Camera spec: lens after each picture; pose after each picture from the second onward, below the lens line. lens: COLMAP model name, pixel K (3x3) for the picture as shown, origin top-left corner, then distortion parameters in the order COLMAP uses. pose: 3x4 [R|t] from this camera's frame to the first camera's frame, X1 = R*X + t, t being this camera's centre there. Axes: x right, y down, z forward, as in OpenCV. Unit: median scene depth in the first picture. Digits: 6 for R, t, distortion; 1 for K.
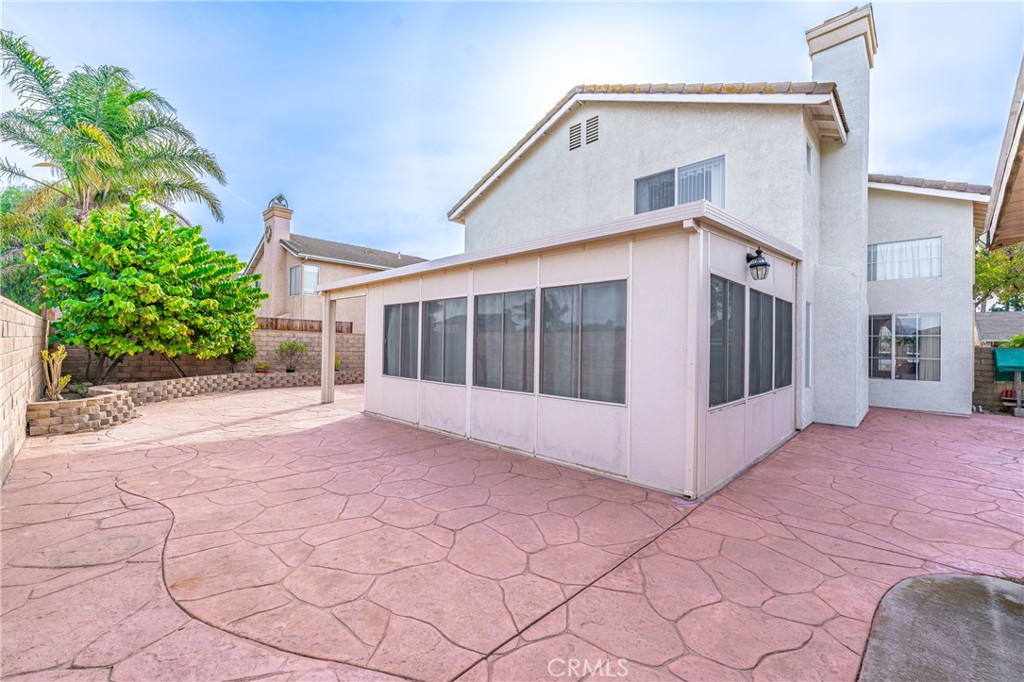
lens RADIAL K [[413.1, 0, 506.3], [0, 413.1, 342.3], [0, 0, 1]] dist [-0.003031, 0.000070]
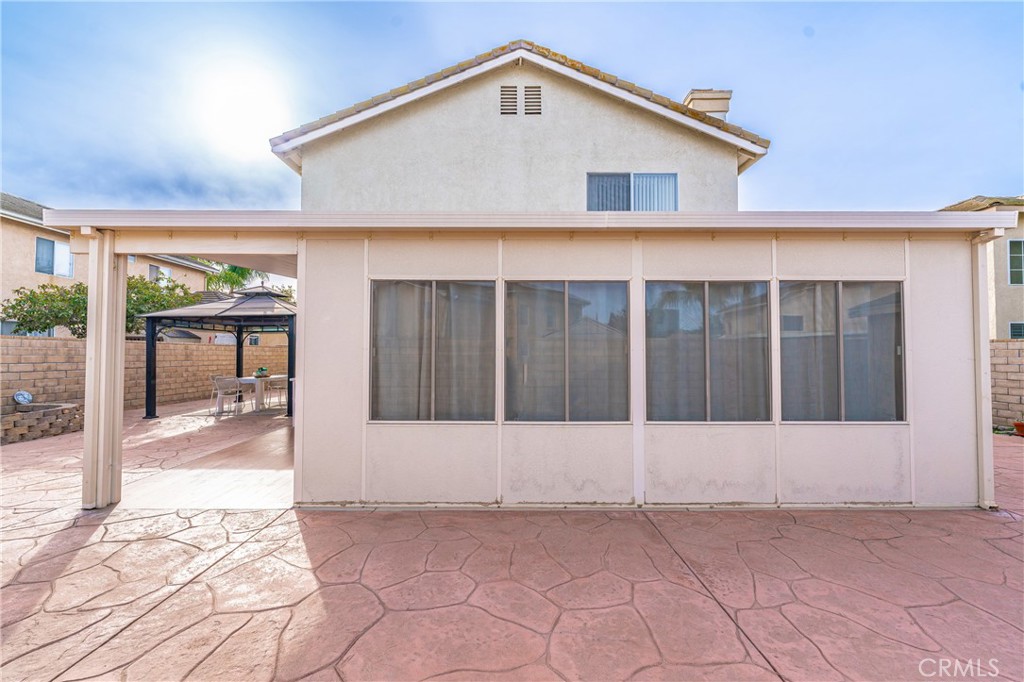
lens RADIAL K [[419.7, 0, 512.0], [0, 419.7, 341.0], [0, 0, 1]] dist [0.001824, 0.000206]
pose [[0.716170, 0.006501, 0.697896, -0.492184], [0.005833, 0.999866, -0.015300, -0.007007], [-0.697902, 0.015029, 0.716036, 0.487539]]
